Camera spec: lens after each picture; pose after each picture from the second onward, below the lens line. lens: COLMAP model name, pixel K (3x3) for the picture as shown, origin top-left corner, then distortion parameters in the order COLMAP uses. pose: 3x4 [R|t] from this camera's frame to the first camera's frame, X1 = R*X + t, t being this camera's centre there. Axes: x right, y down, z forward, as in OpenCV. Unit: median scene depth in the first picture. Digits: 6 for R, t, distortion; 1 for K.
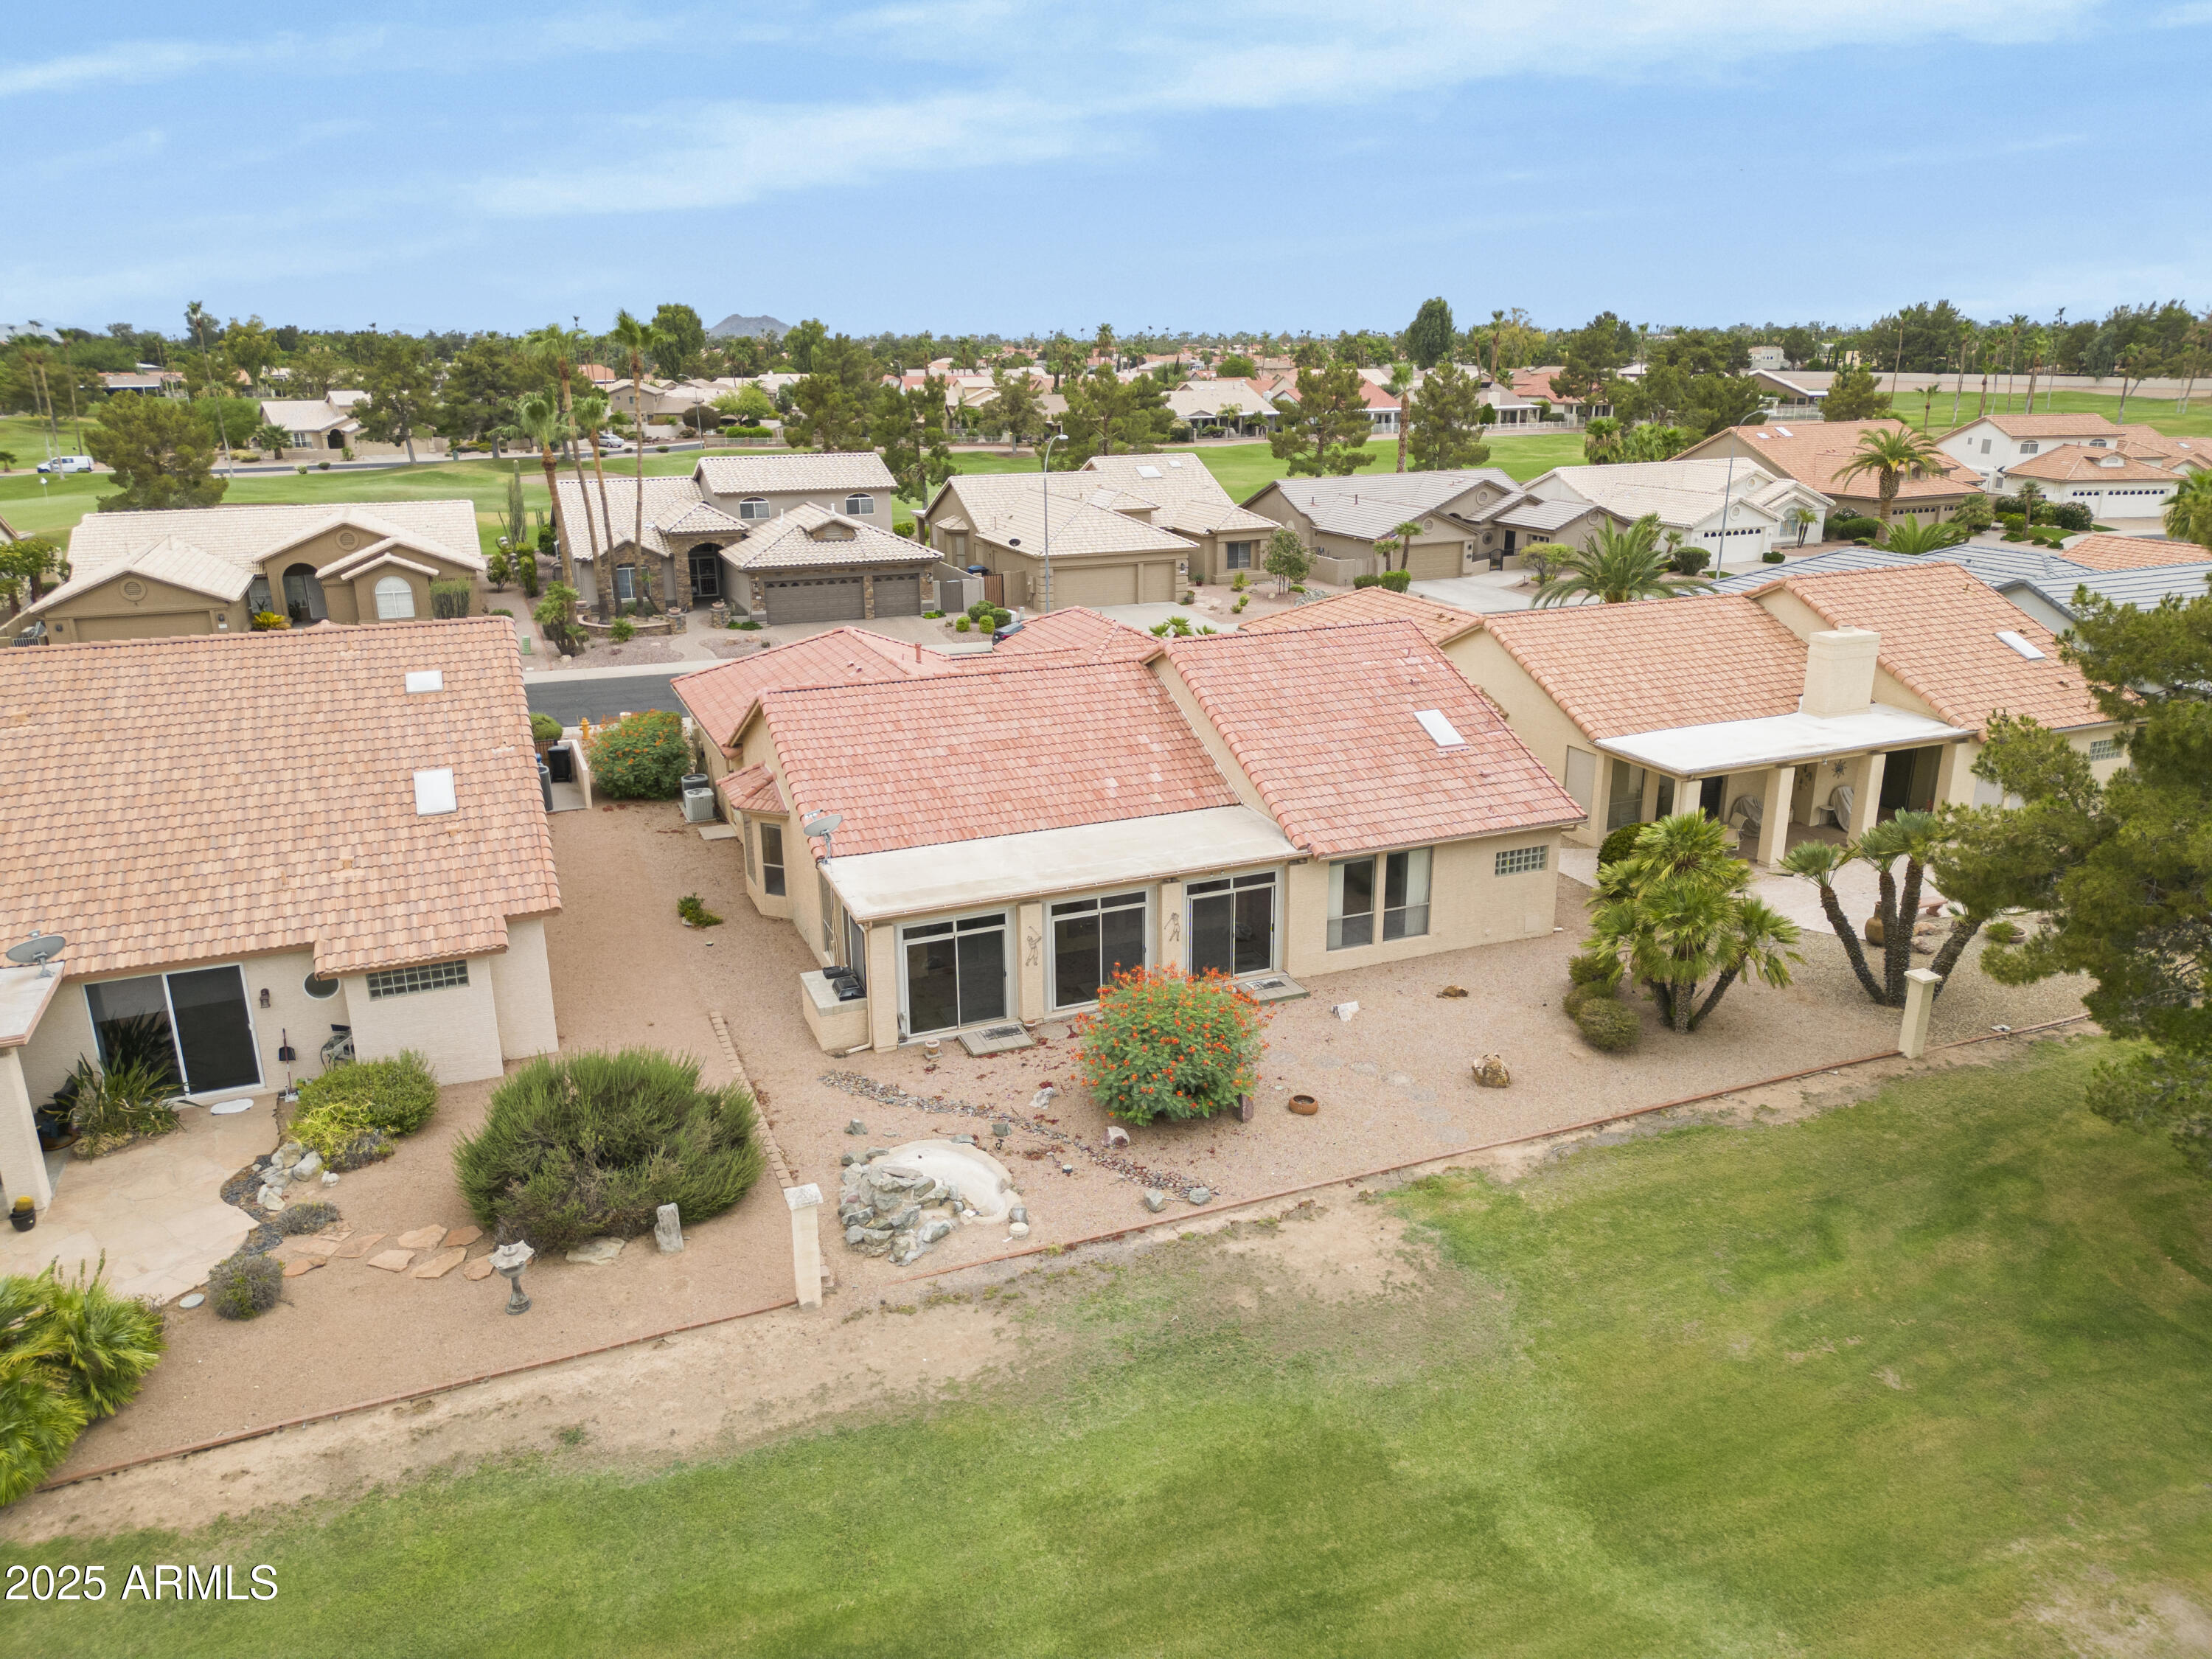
lens RADIAL K [[1546.3, 0, 1109.4], [0, 1546.3, 839.3], [0, 0, 1]] dist [0.093114, -0.122878]
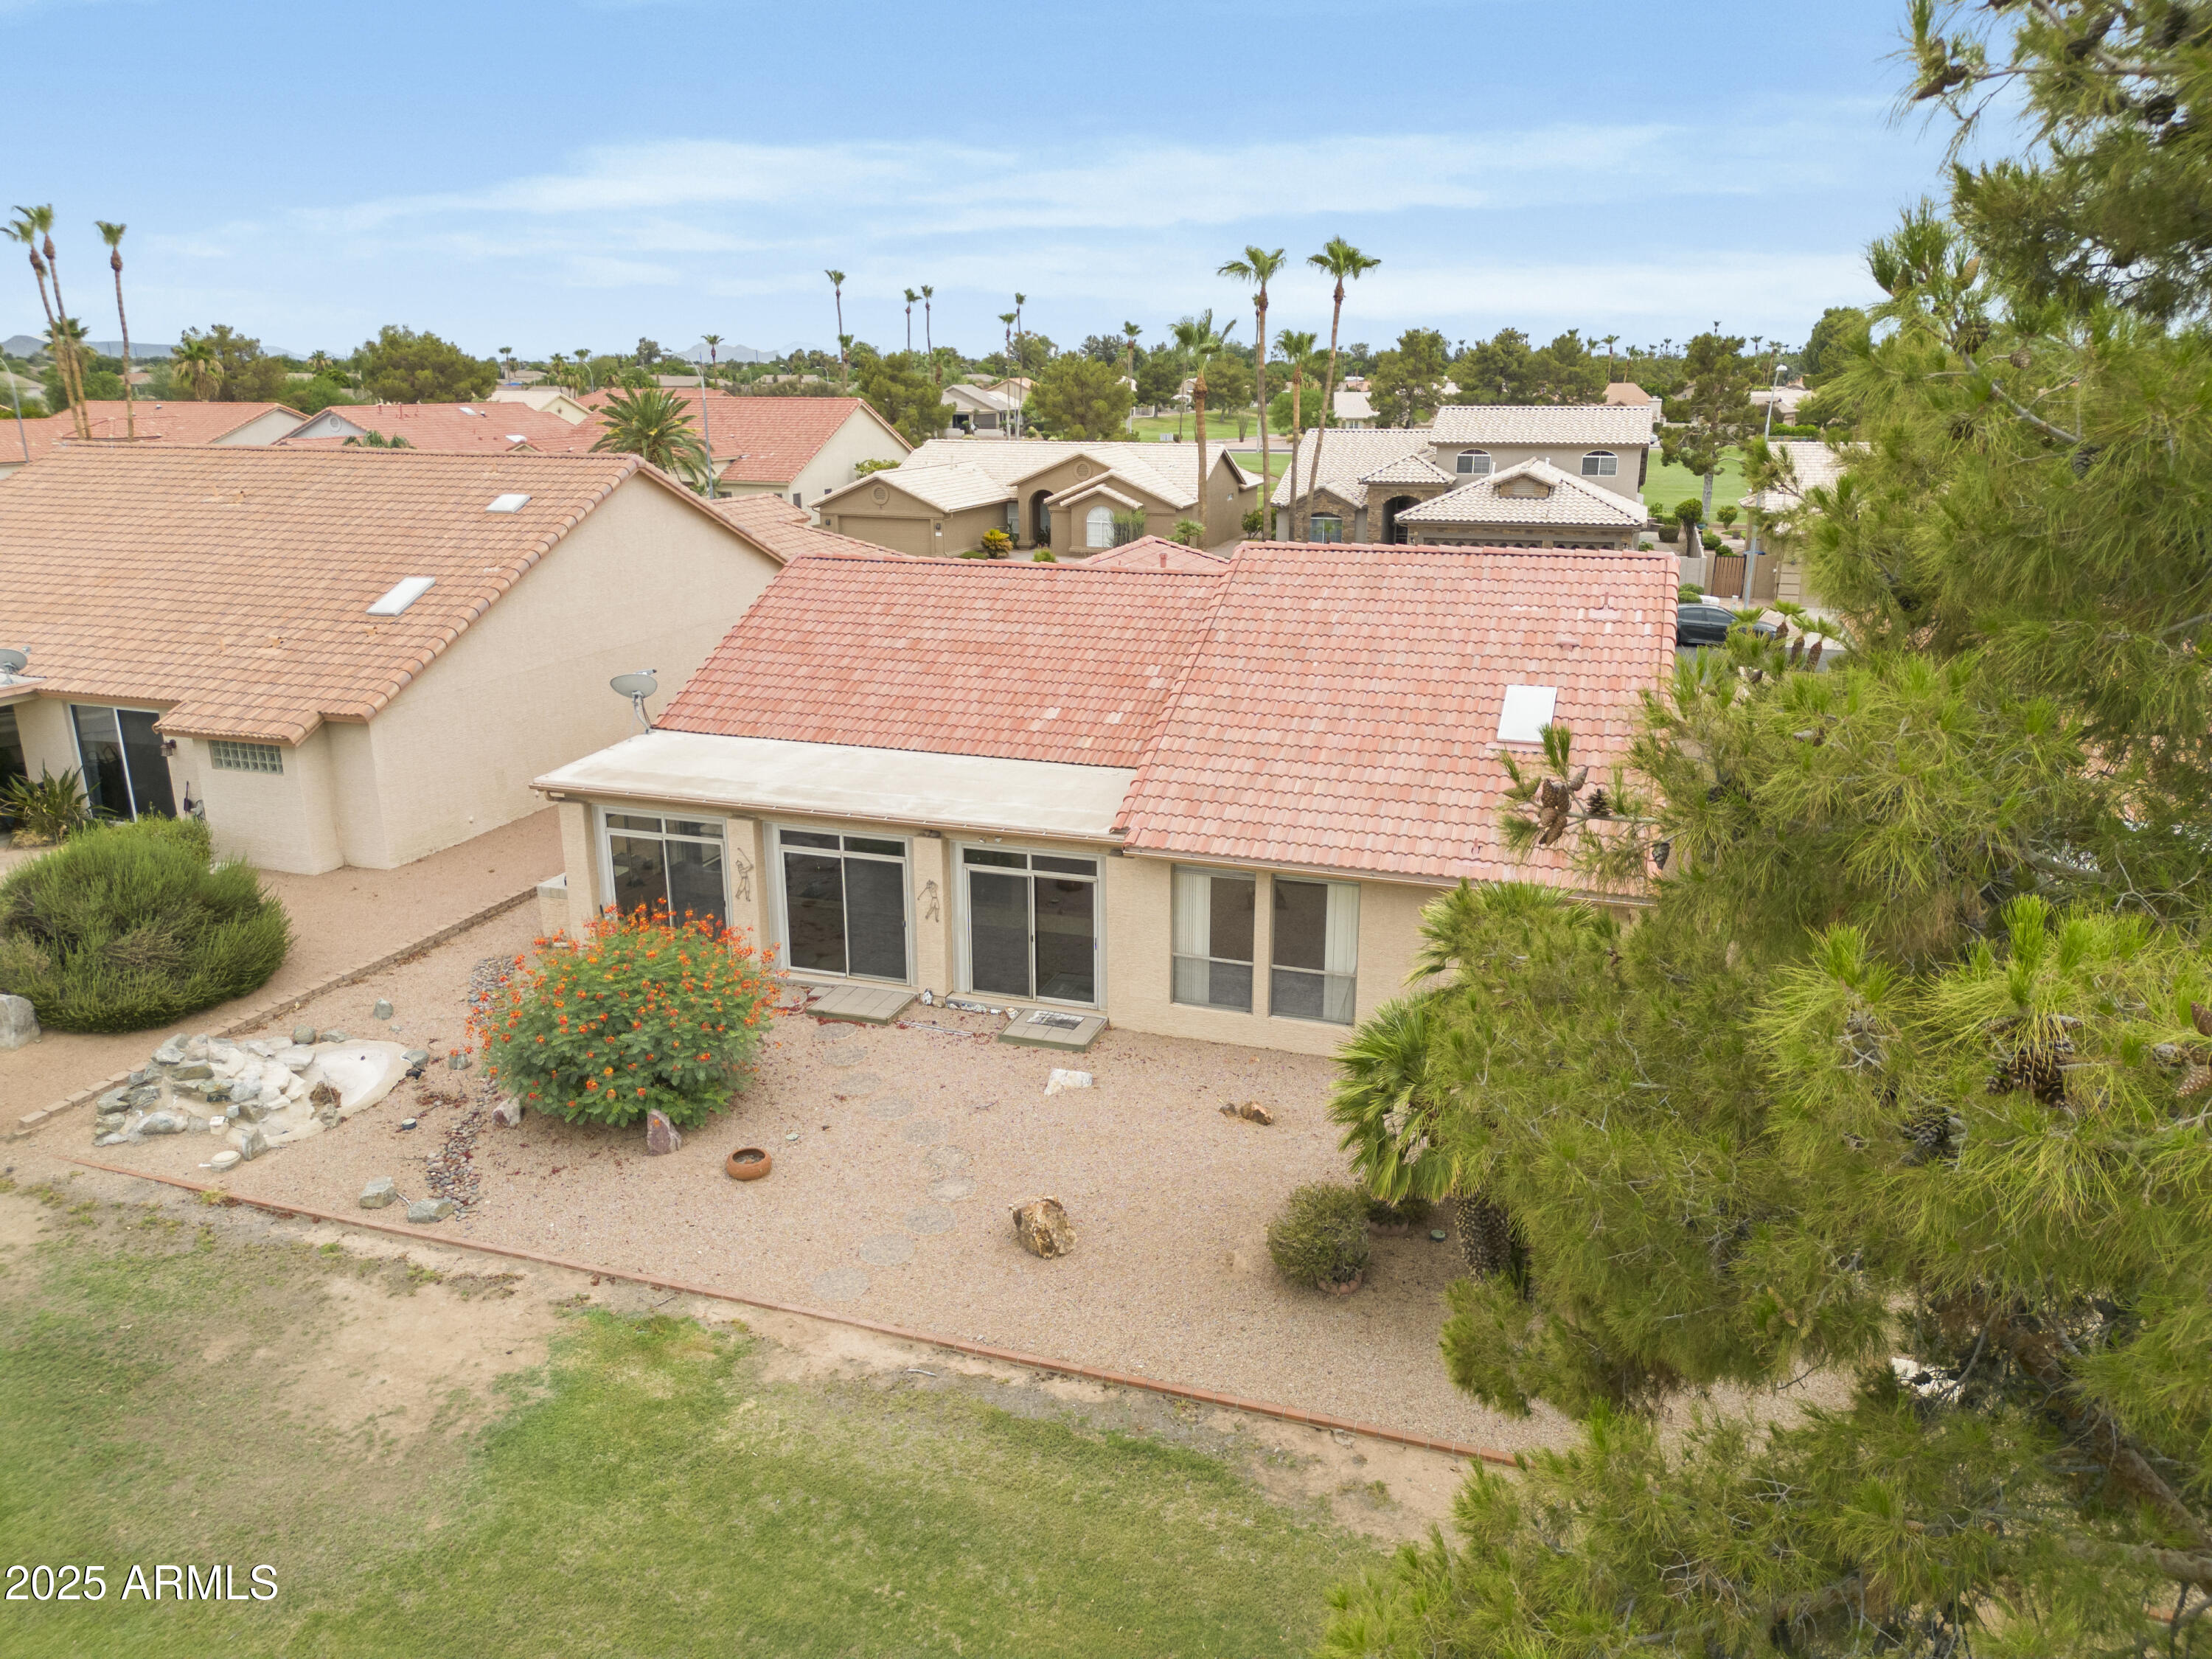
lens RADIAL K [[1546.3, 0, 1109.4], [0, 1546.3, 839.3], [0, 0, 1]] dist [0.093114, -0.122878]
pose [[0.749594, 0.197554, -0.631729, 0.549401], [-0.207038, 0.976509, 0.059707, -0.030435], [0.628684, 0.086036, 0.772887, 0.497390]]
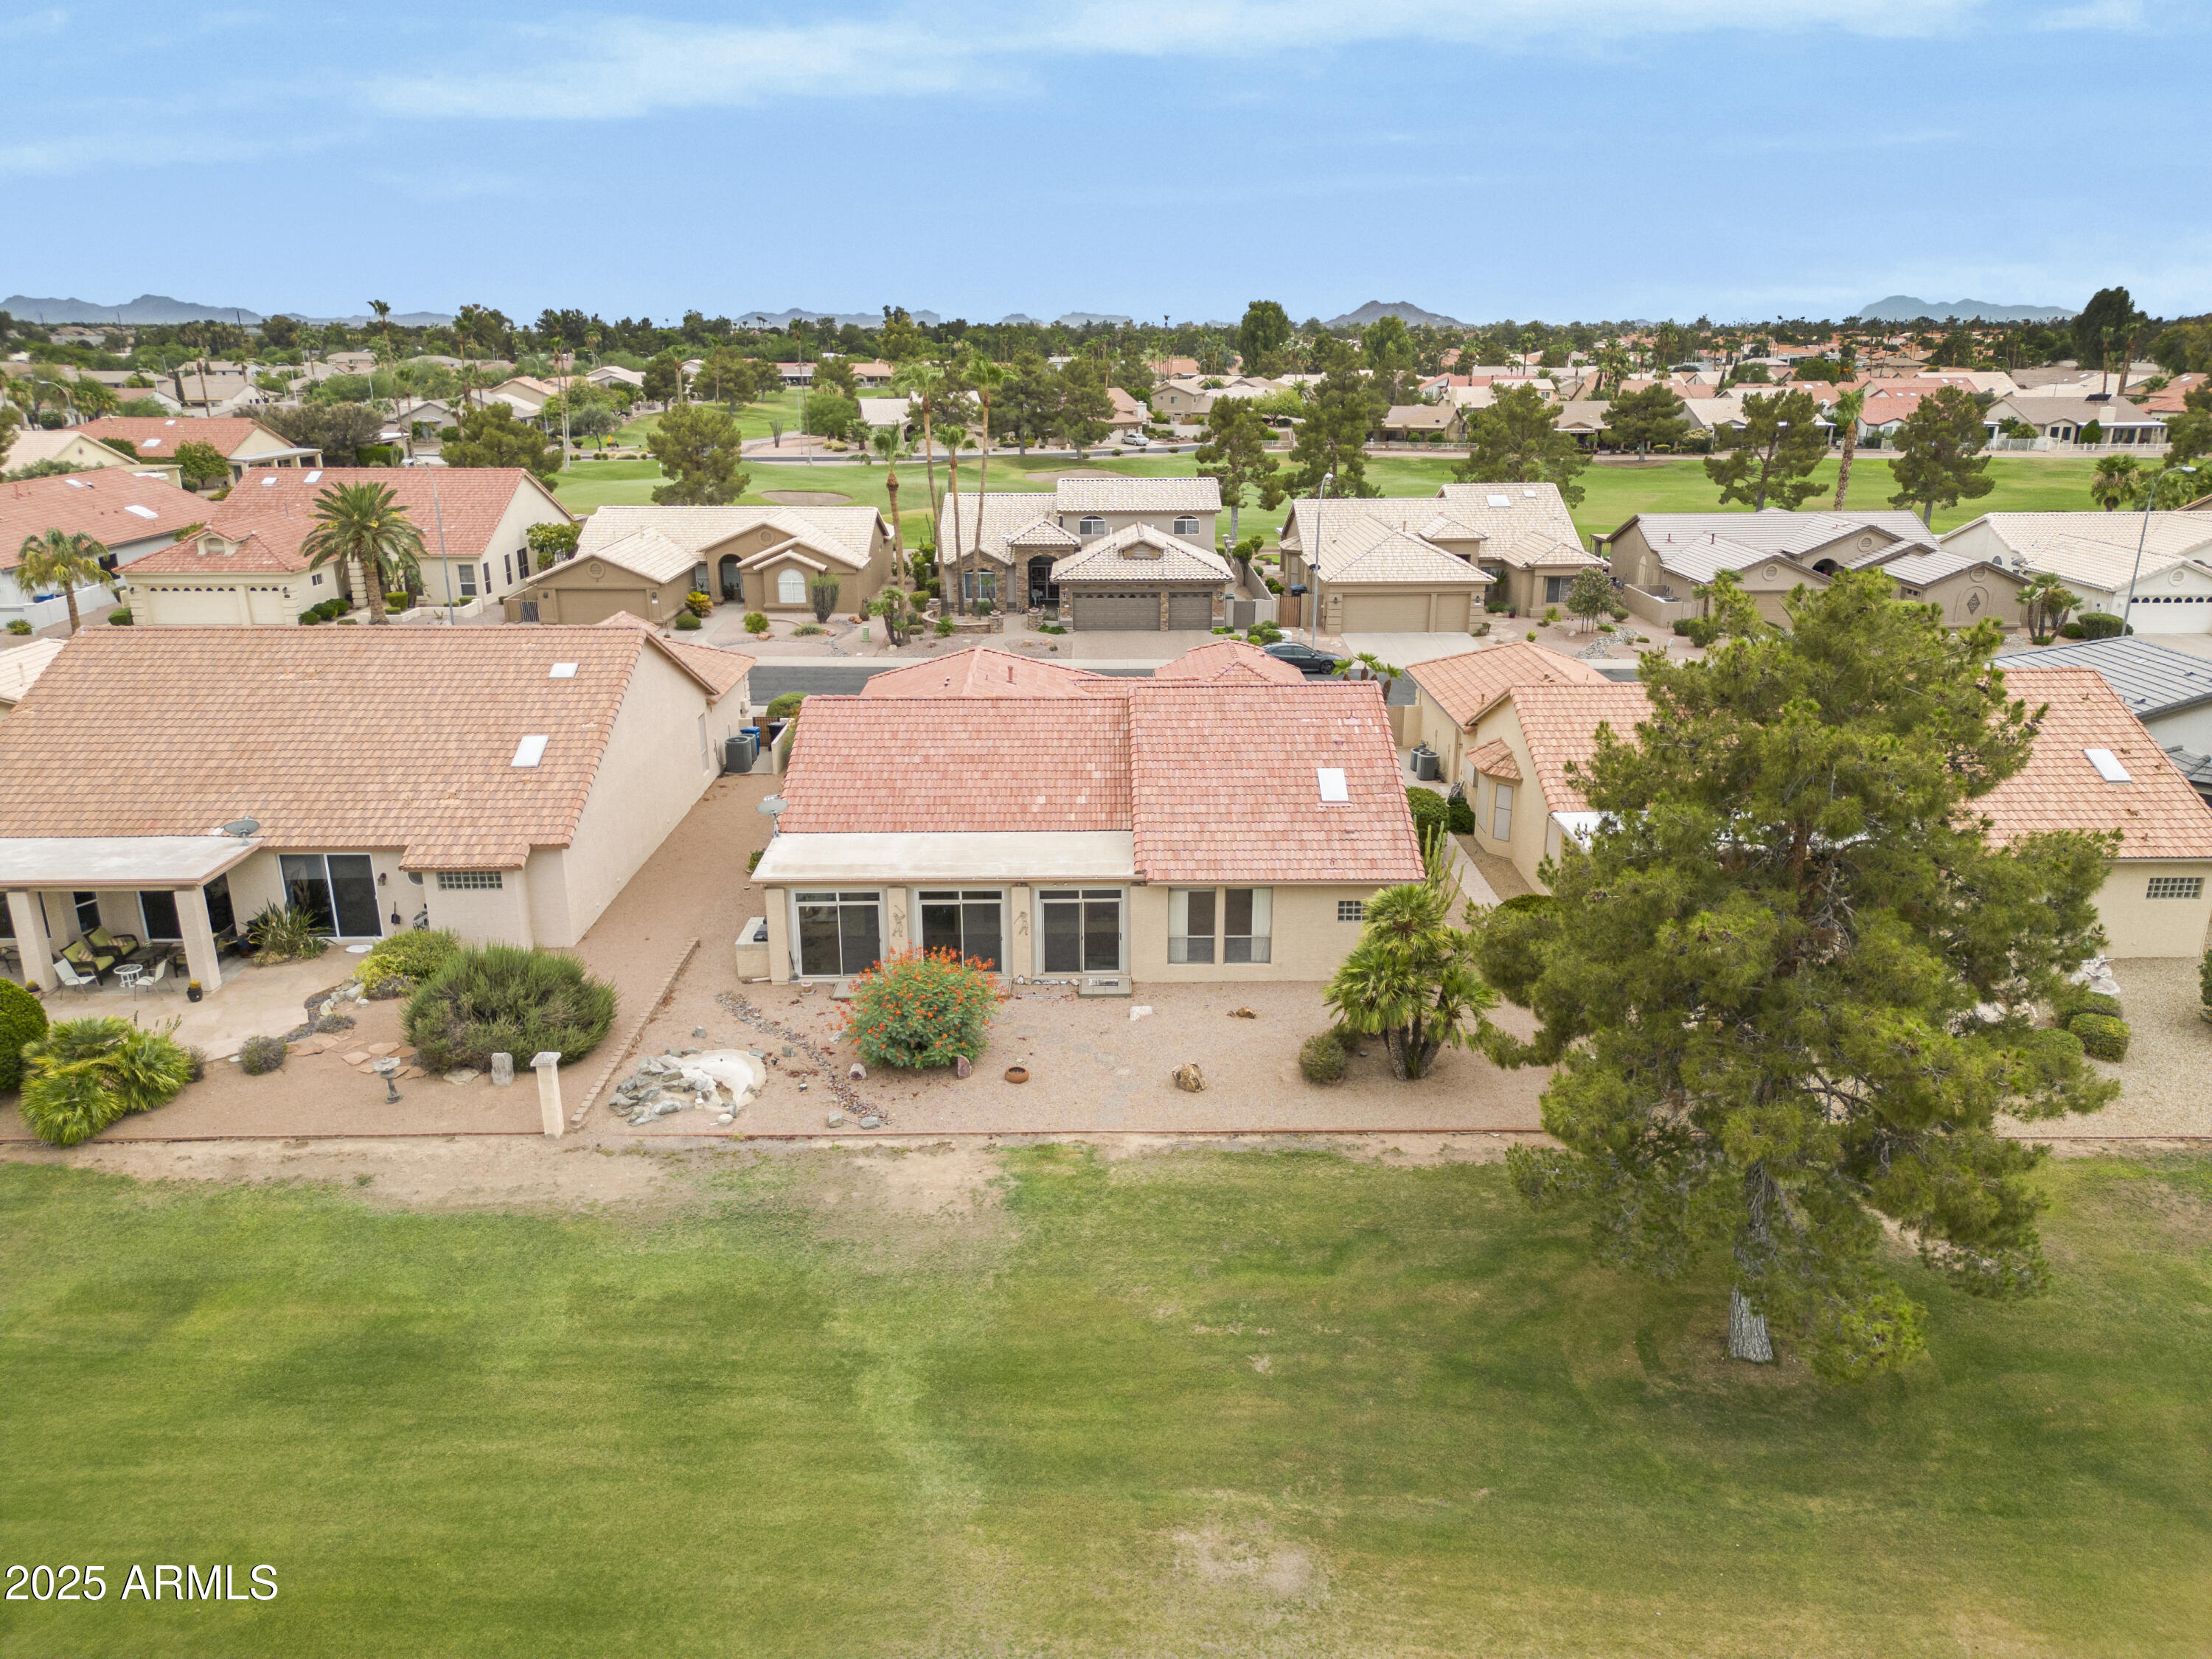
lens RADIAL K [[1546.3, 0, 1109.4], [0, 1546.3, 839.3], [0, 0, 1]] dist [0.093114, -0.122878]
pose [[0.926123, 0.122445, -0.356796, 0.532192], [-0.119351, 0.992375, 0.030766, -0.054486], [0.357842, 0.014091, 0.933676, -0.114303]]
